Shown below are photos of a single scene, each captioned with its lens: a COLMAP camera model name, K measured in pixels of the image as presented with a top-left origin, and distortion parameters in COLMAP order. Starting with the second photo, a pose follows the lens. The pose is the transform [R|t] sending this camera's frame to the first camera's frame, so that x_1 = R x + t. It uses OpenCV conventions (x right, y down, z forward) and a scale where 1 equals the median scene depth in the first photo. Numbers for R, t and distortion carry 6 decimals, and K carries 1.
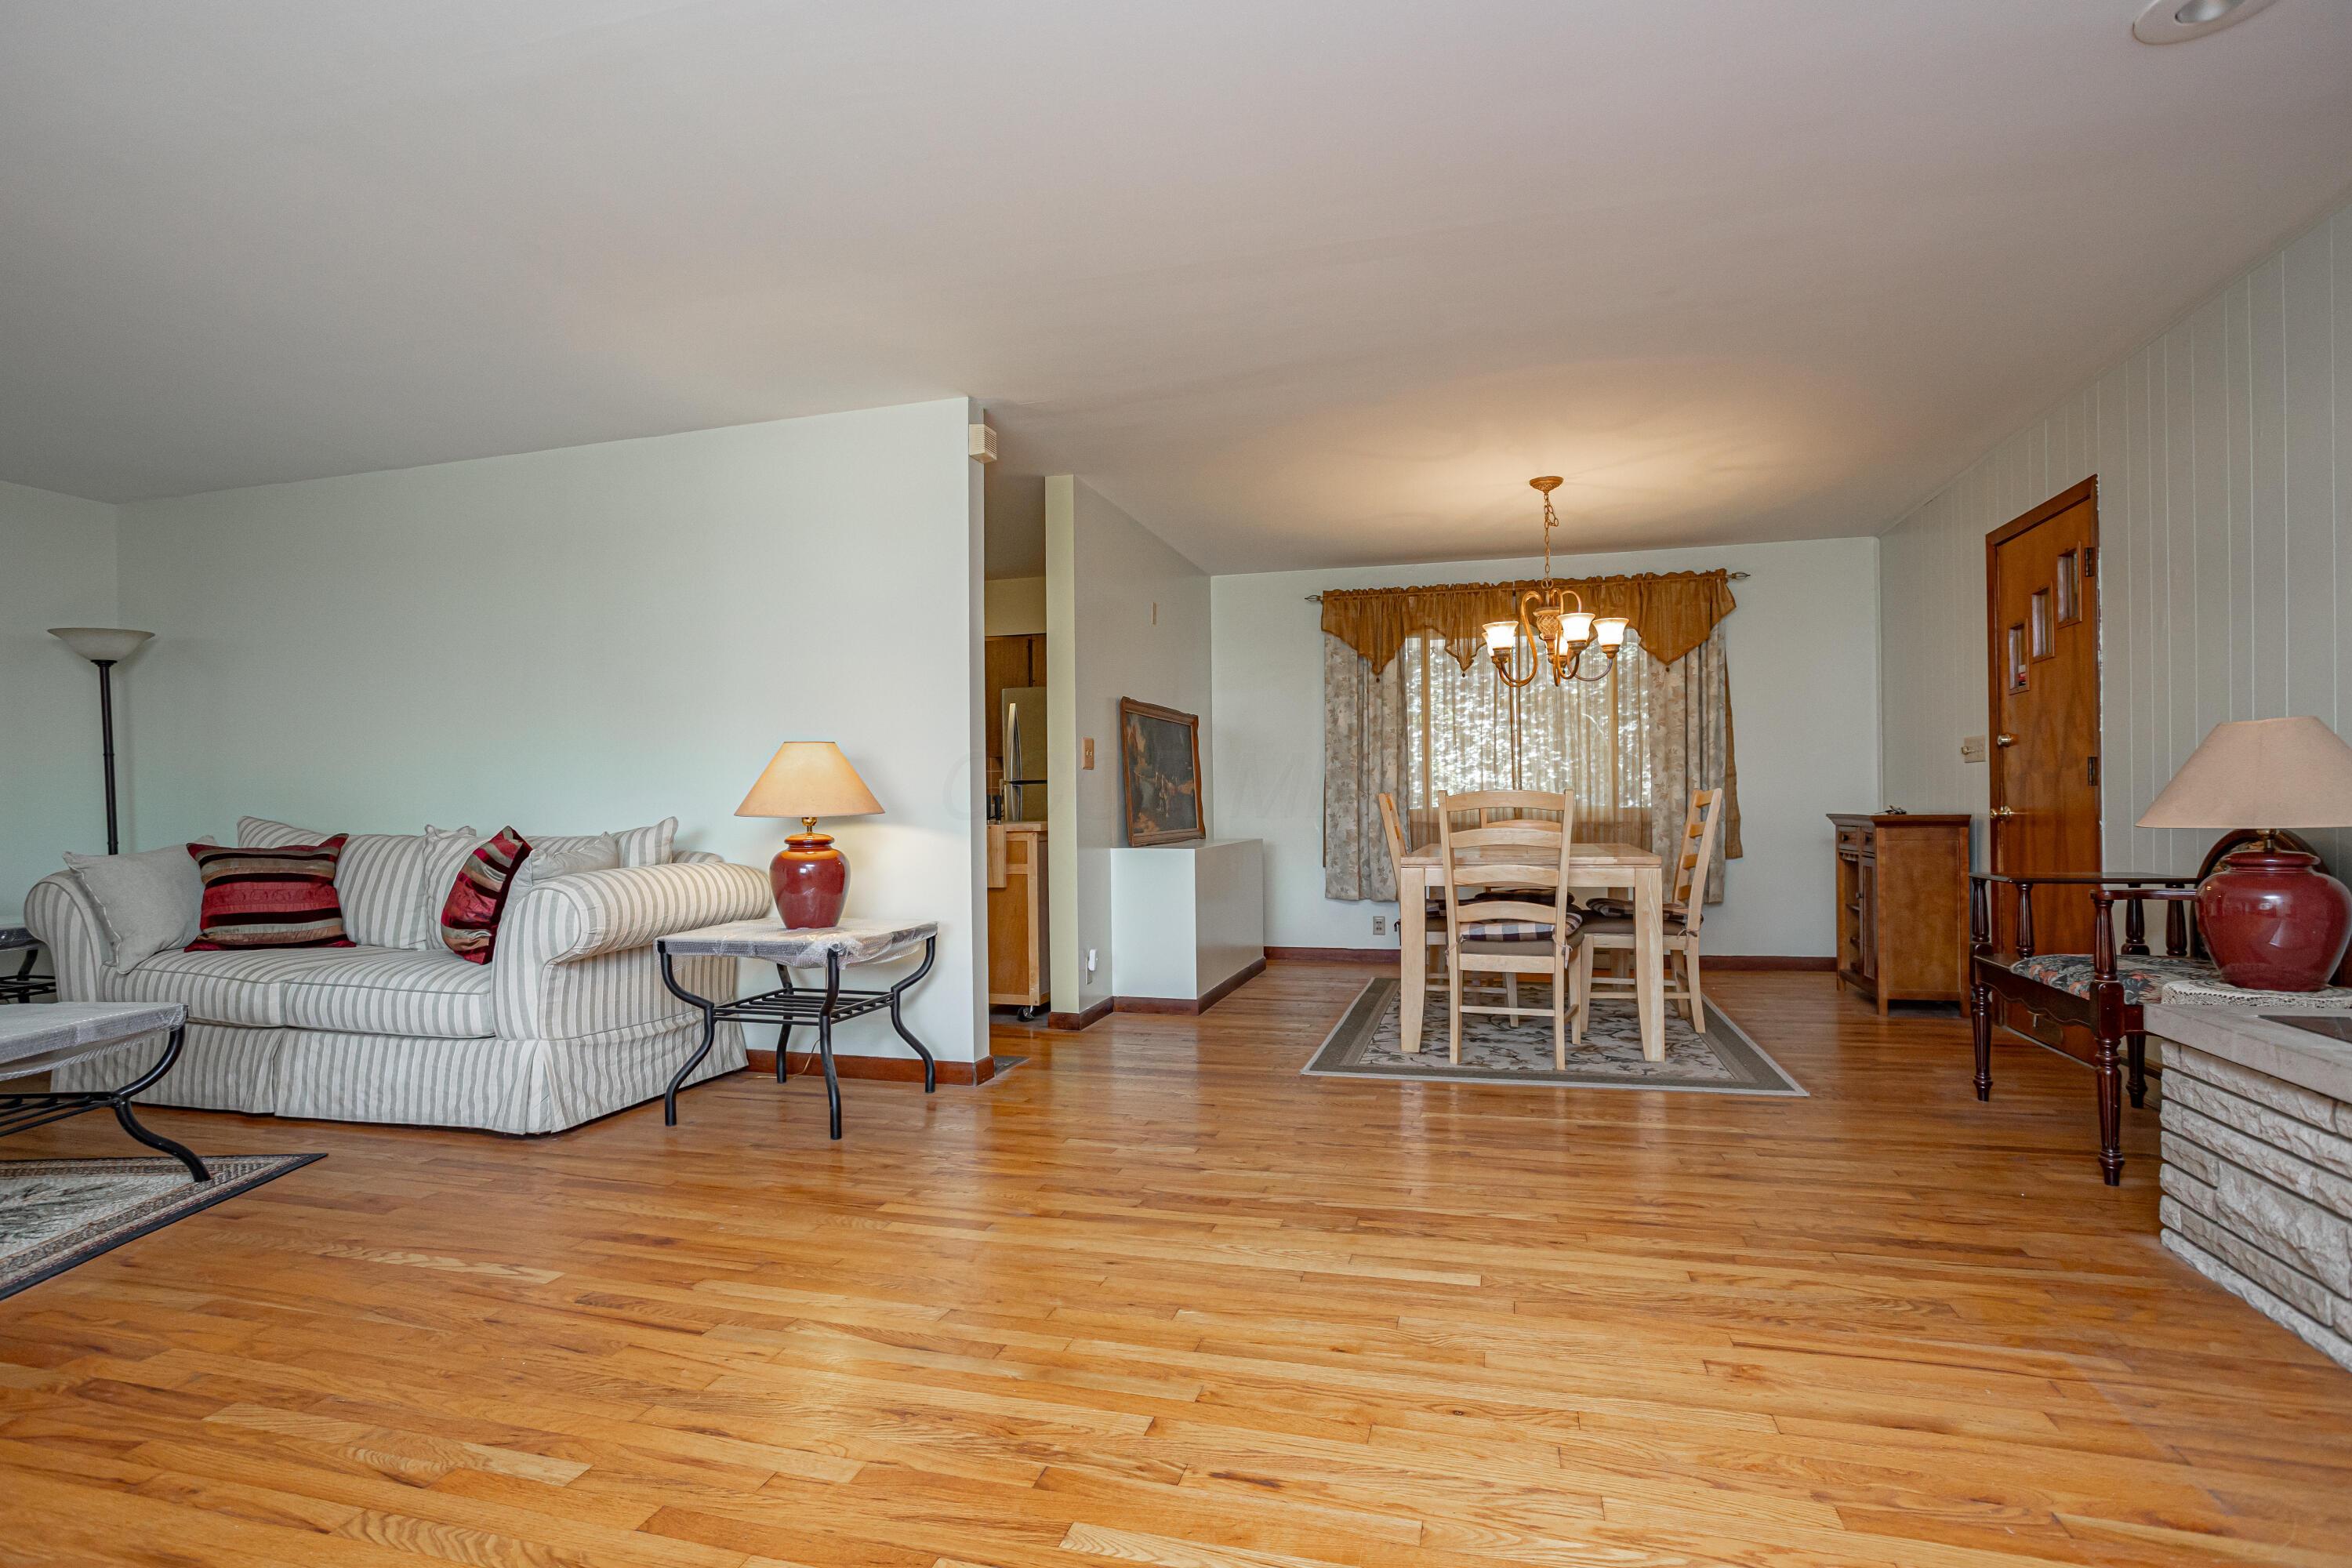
lens RADIAL K [[1139.3, 0, 1176.0], [0, 1139.3, 784.0], [0, 0, 1]] dist [-0.037453, 0.000170]
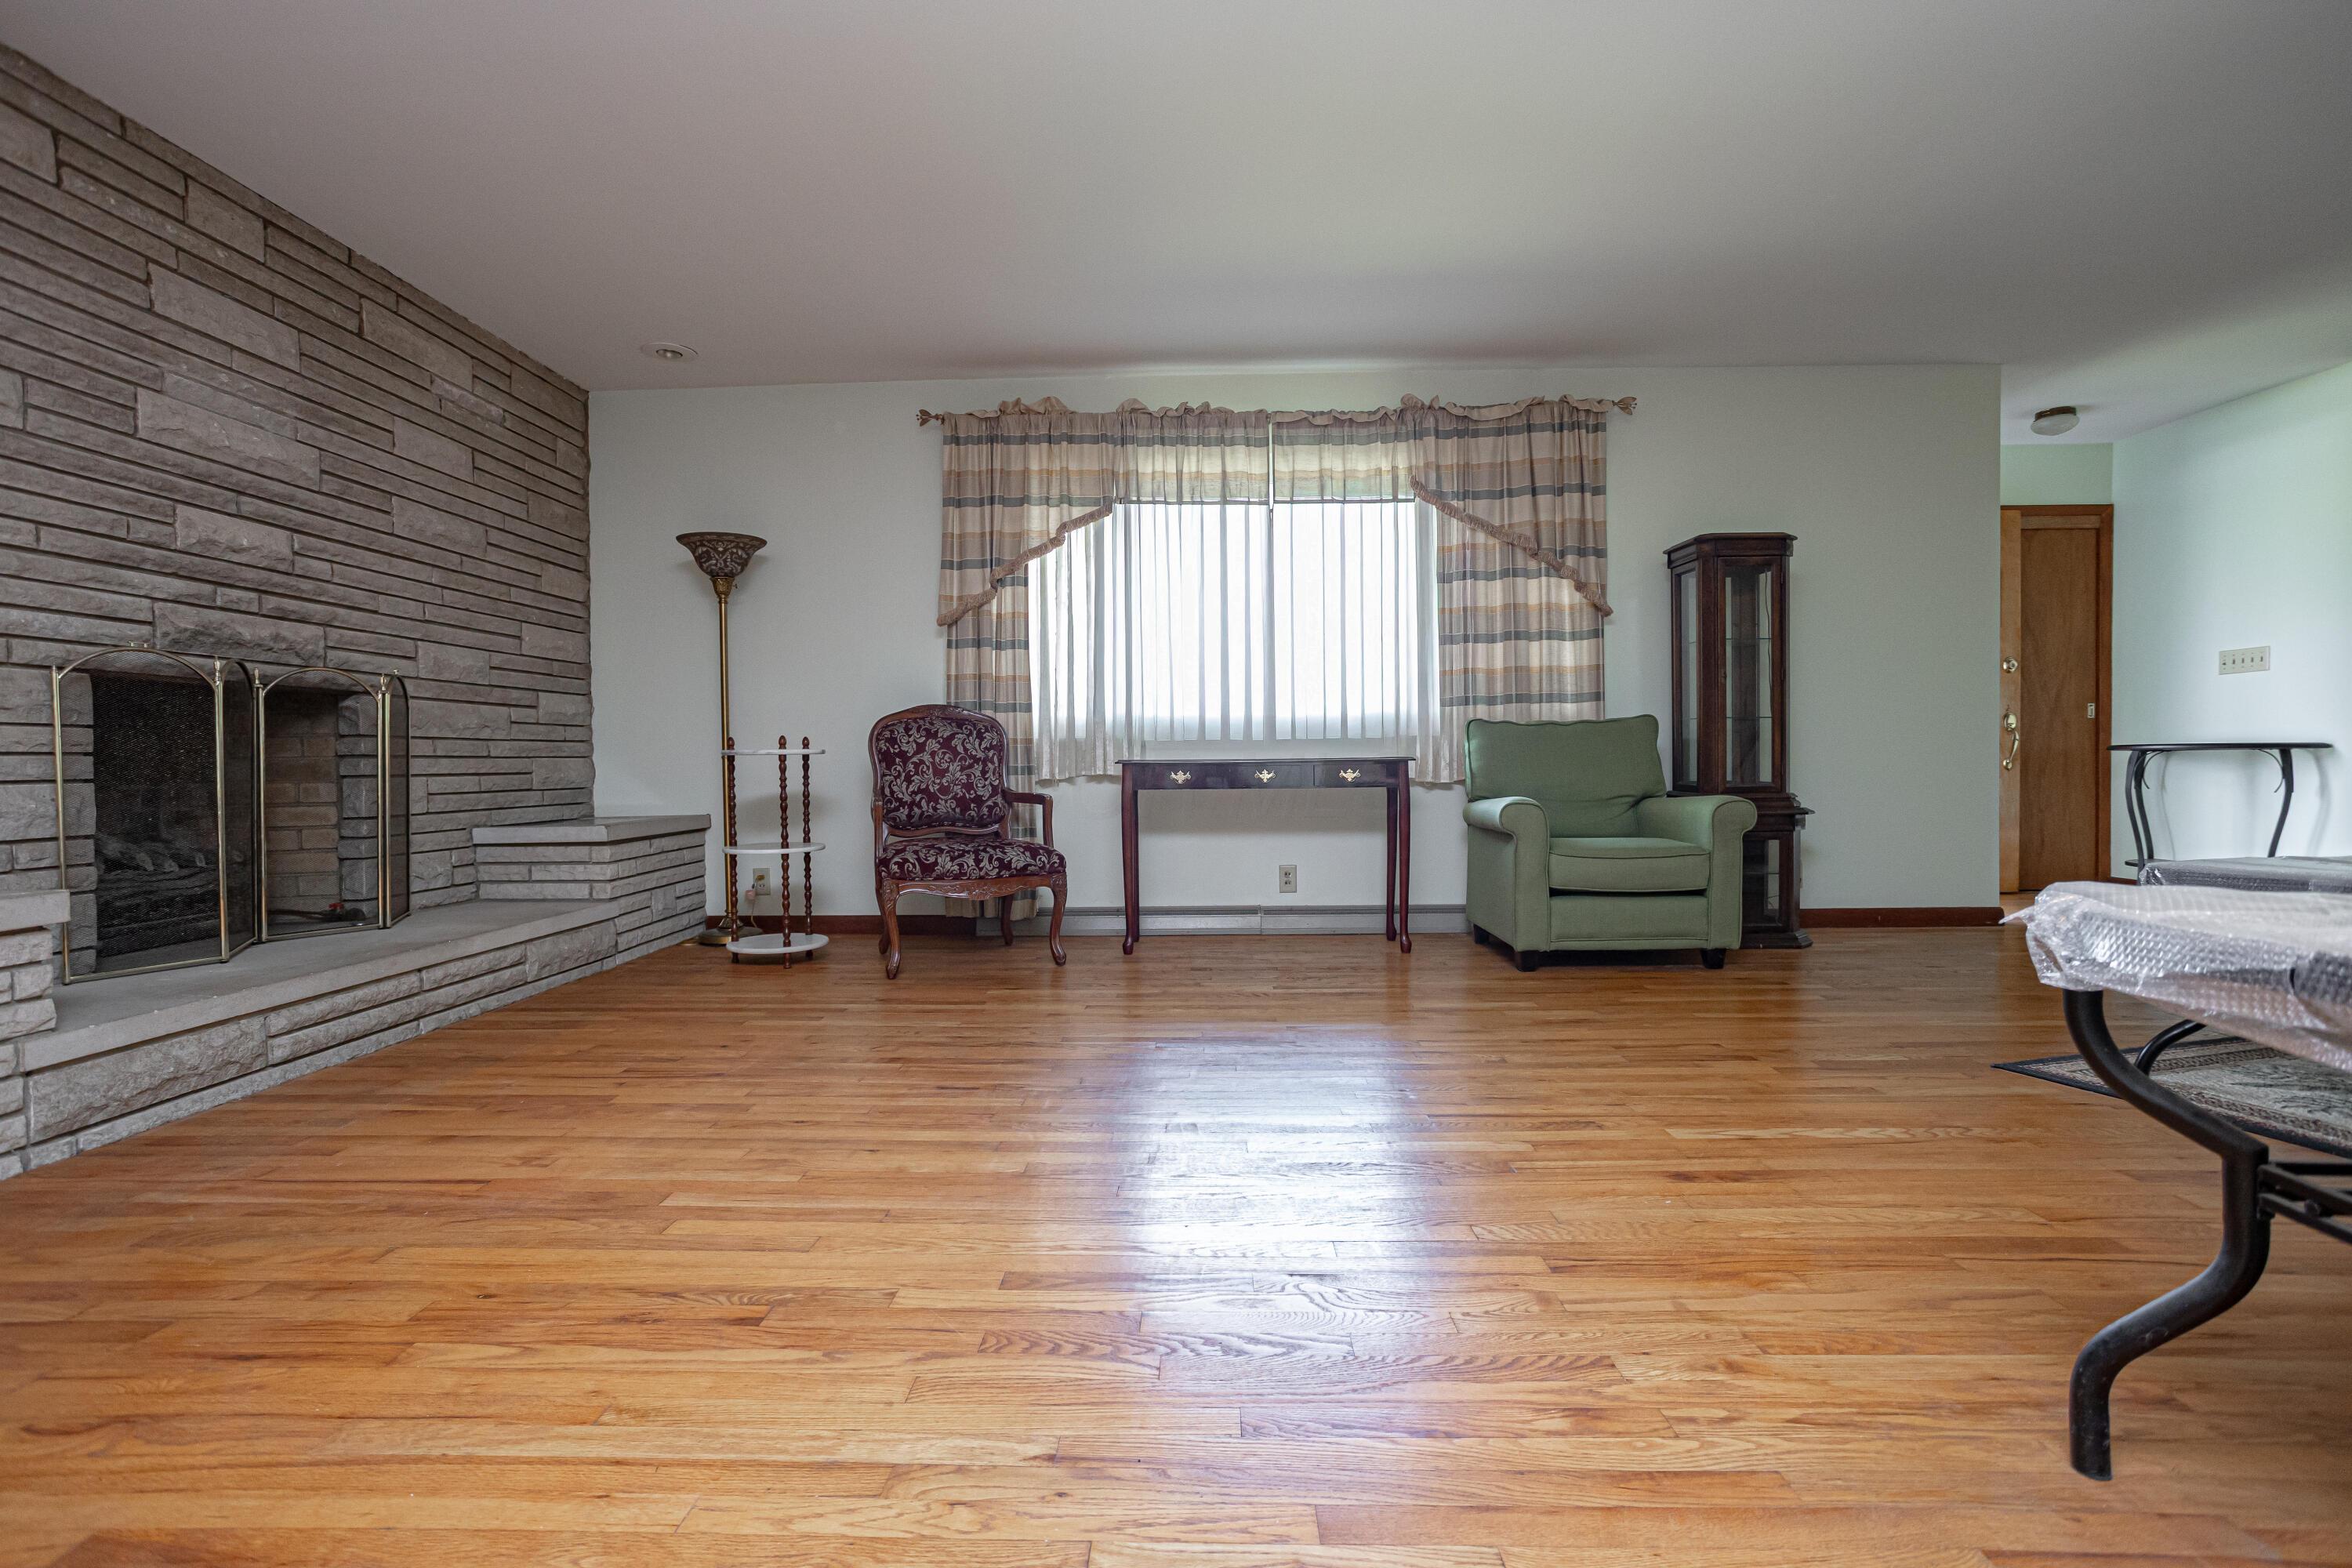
lens RADIAL K [[1103.3, 0, 1176.0], [0, 1103.3, 784.0], [0, 0, 1]] dist [-0.058273, 0.031760]
pose [[-0.970765, 0.026309, -0.238586, 0.040774], [0.026089, 0.999651, 0.004079, 0.055143], [0.238610, -0.002265, -0.971113, 0.847223]]
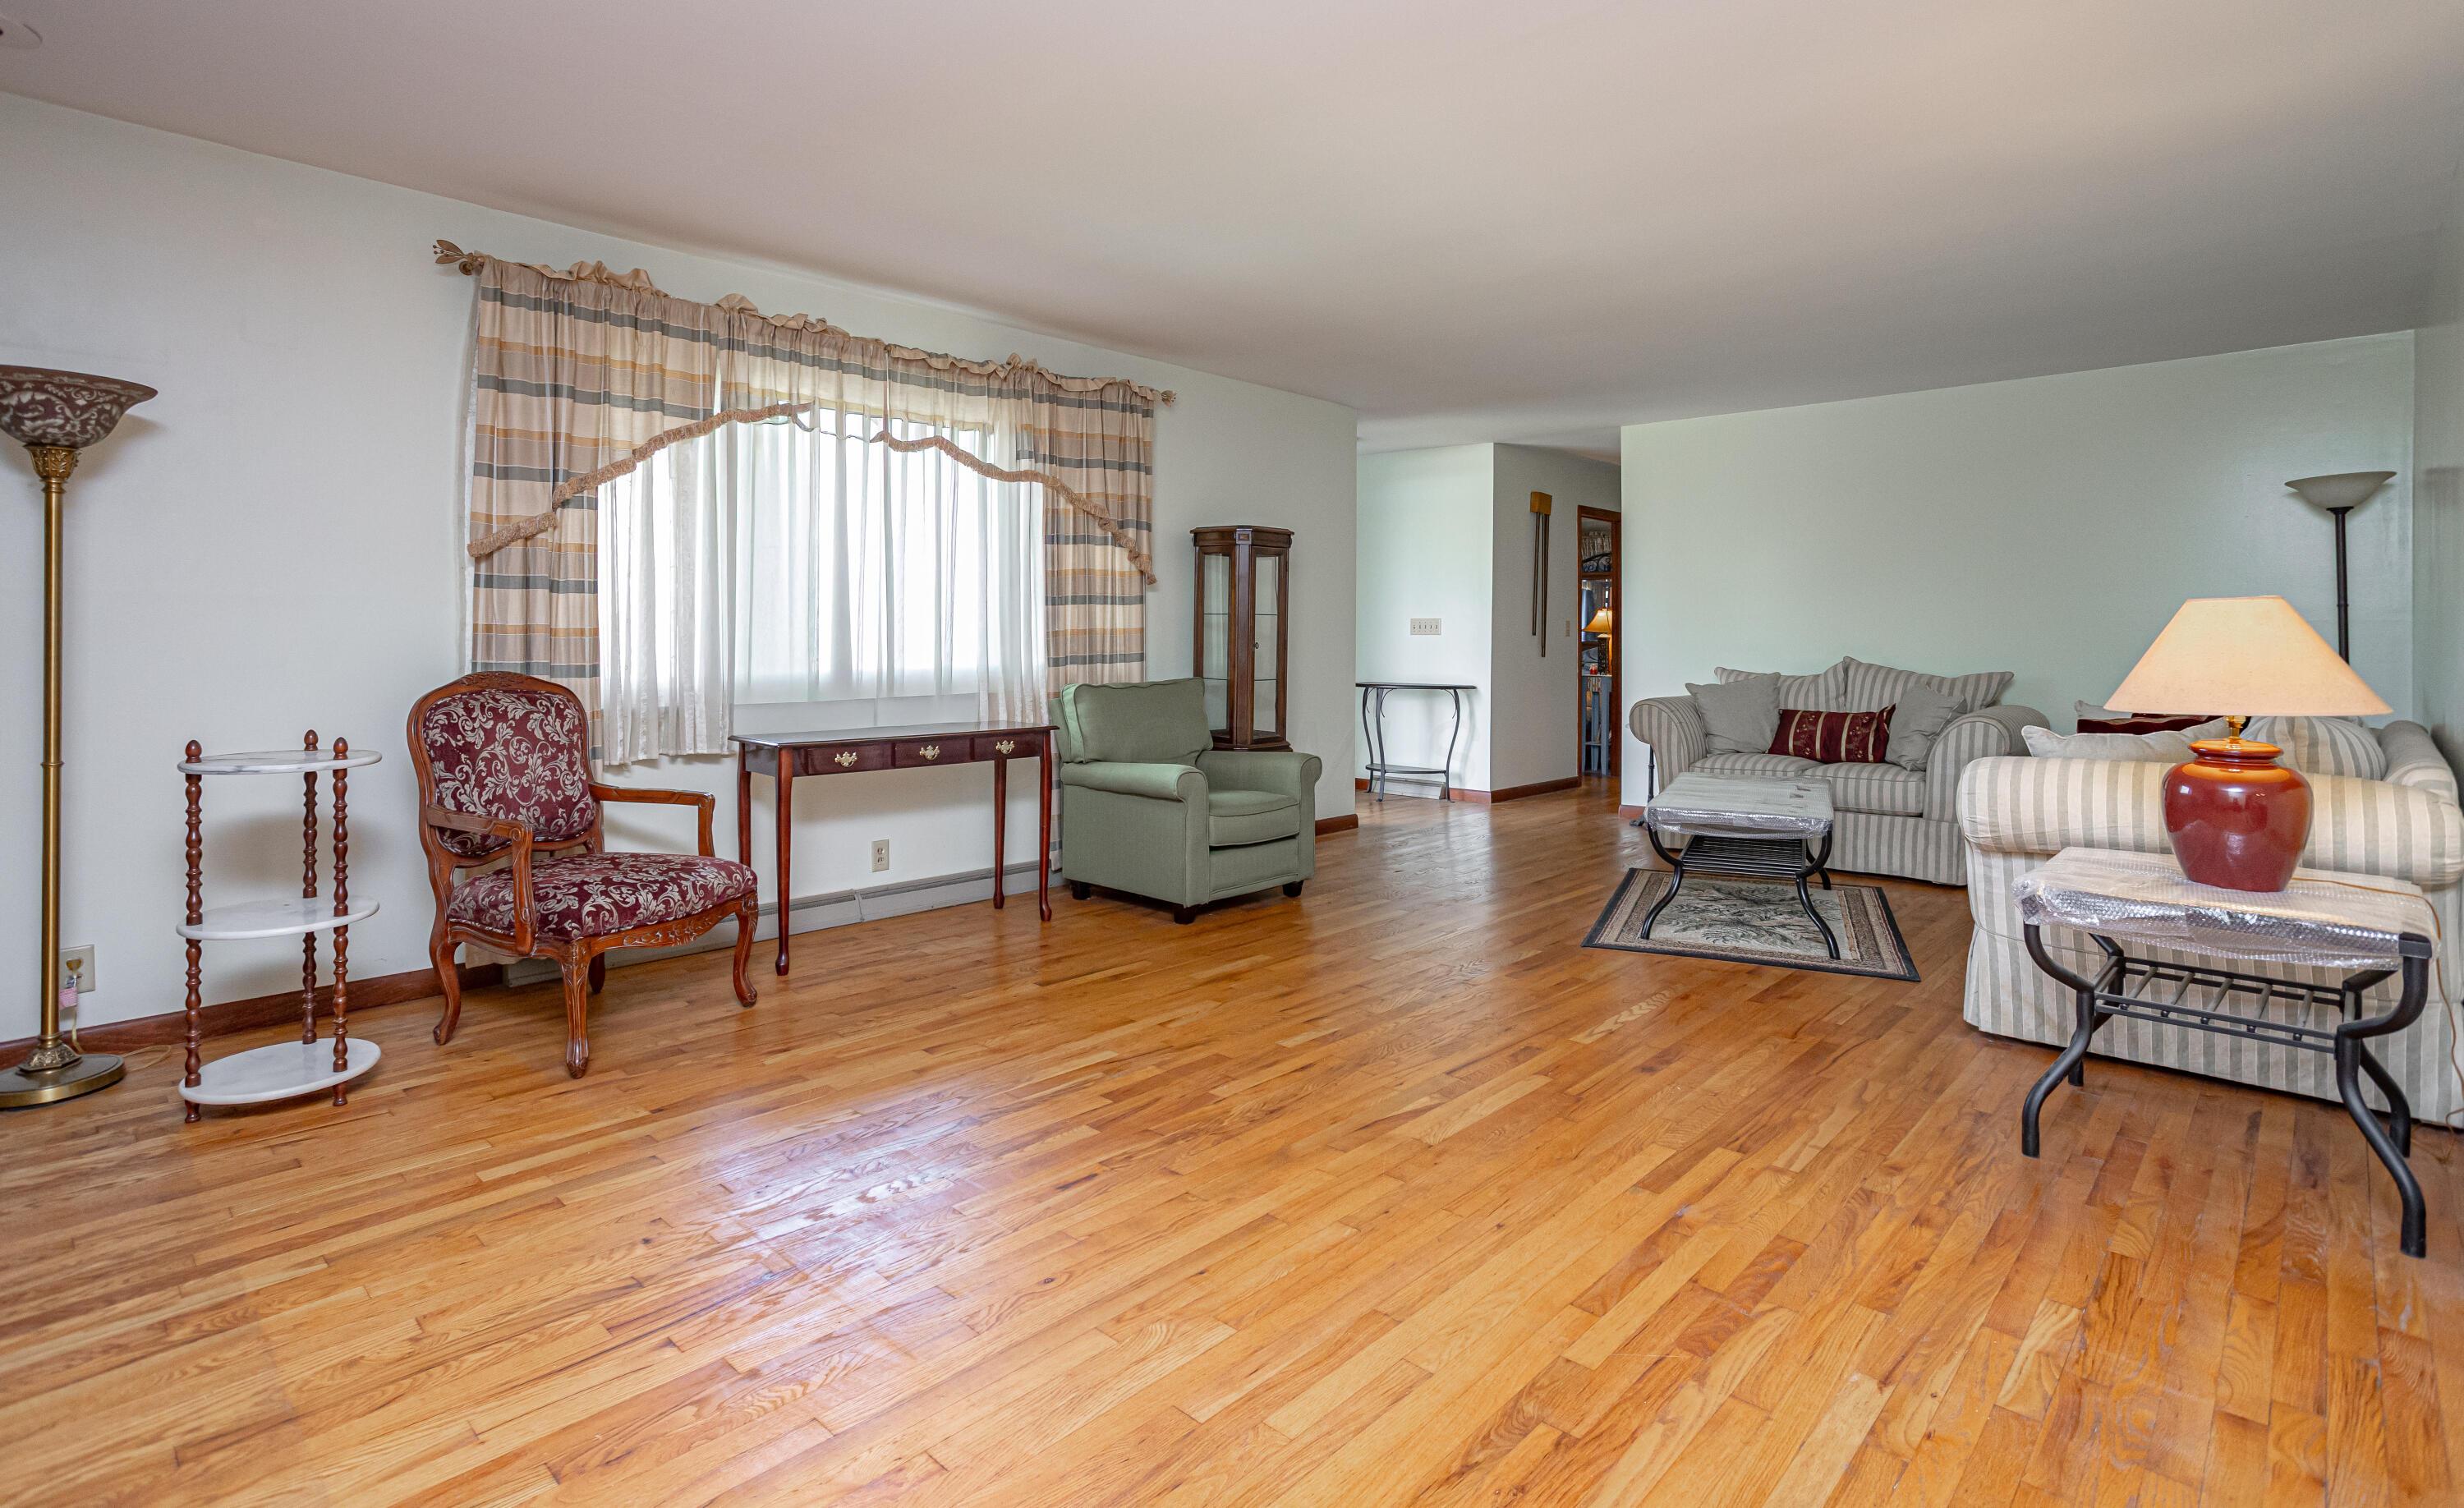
lens RADIAL K [[1196.3, 0, 1151.7], [0, 1196.3, 633.0], [0, 0, 1]] dist [-0.028098, -0.000202]
pose [[-0.494363, 0.008143, -0.869217, 0.425745], [0.023151, 0.999725, -0.003801, -0.022863], [0.868947, -0.022002, -0.494416, 0.592158]]
